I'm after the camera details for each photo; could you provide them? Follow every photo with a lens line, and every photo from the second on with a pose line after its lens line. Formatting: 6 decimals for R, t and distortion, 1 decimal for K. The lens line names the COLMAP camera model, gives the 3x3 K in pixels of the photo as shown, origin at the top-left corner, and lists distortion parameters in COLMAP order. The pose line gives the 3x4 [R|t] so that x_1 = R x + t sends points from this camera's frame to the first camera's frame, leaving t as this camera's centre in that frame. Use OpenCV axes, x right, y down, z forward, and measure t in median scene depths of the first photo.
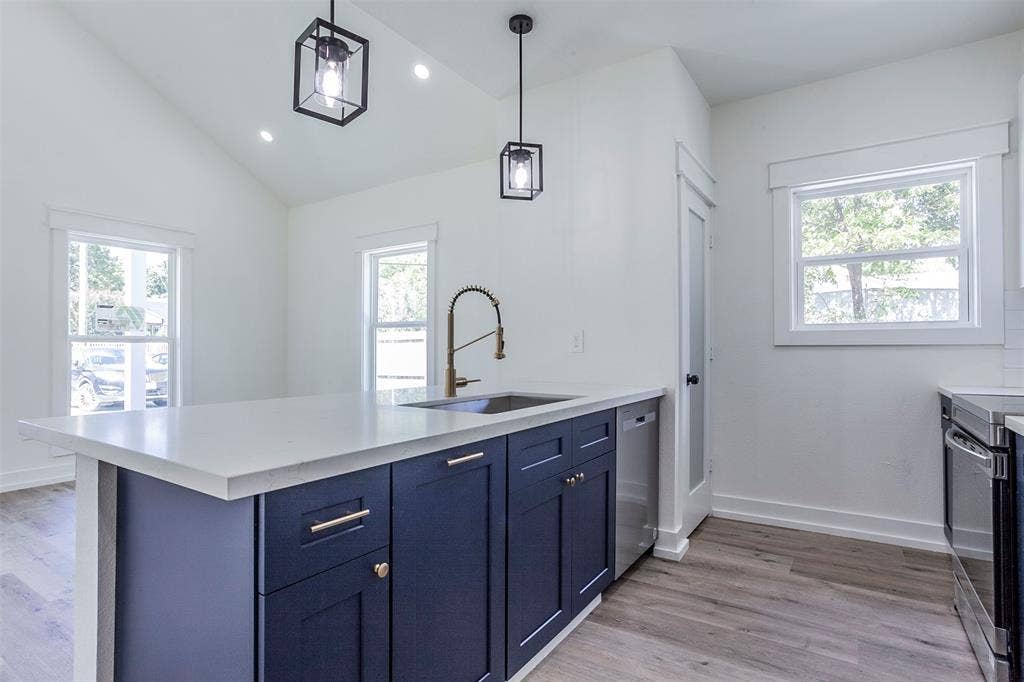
lens RADIAL K [[500.6, 0, 511.4], [0, 500.6, 336.7], [0, 0, 1]] dist [-0.033200, 0.022705]
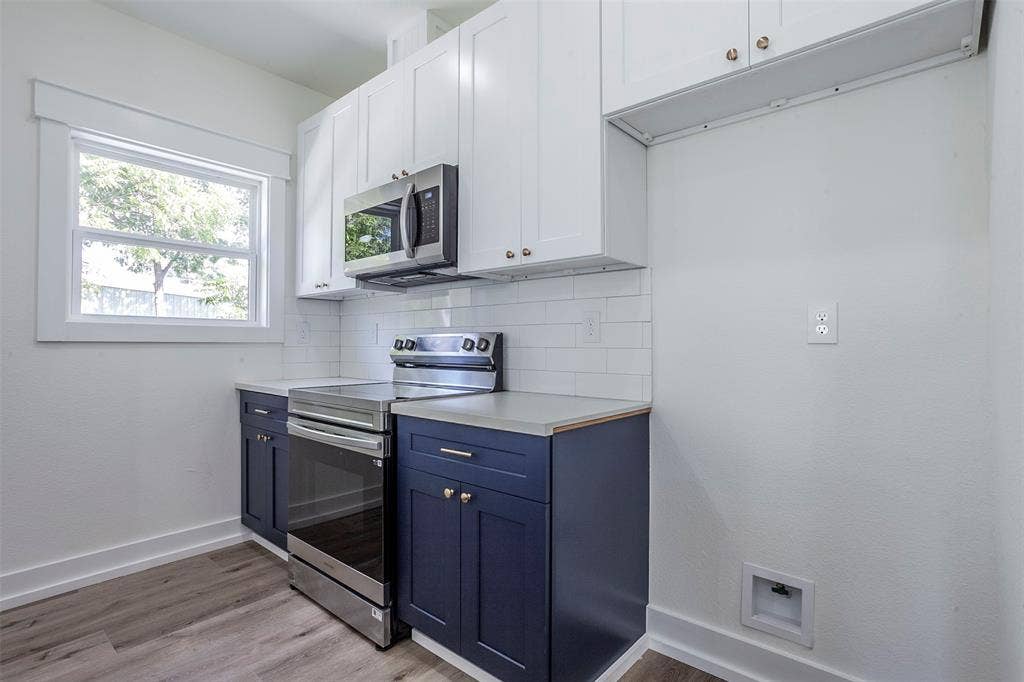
lens RADIAL K [[500.6, 0, 511.4], [0, 500.6, 336.7], [0, 0, 1]] dist [-0.033200, 0.022705]
pose [[0.143680, 0.019429, 0.989433, -0.080983], [-0.025101, 0.999557, -0.015982, 0.006339], [-0.989306, -0.022540, 0.144104, 0.292643]]
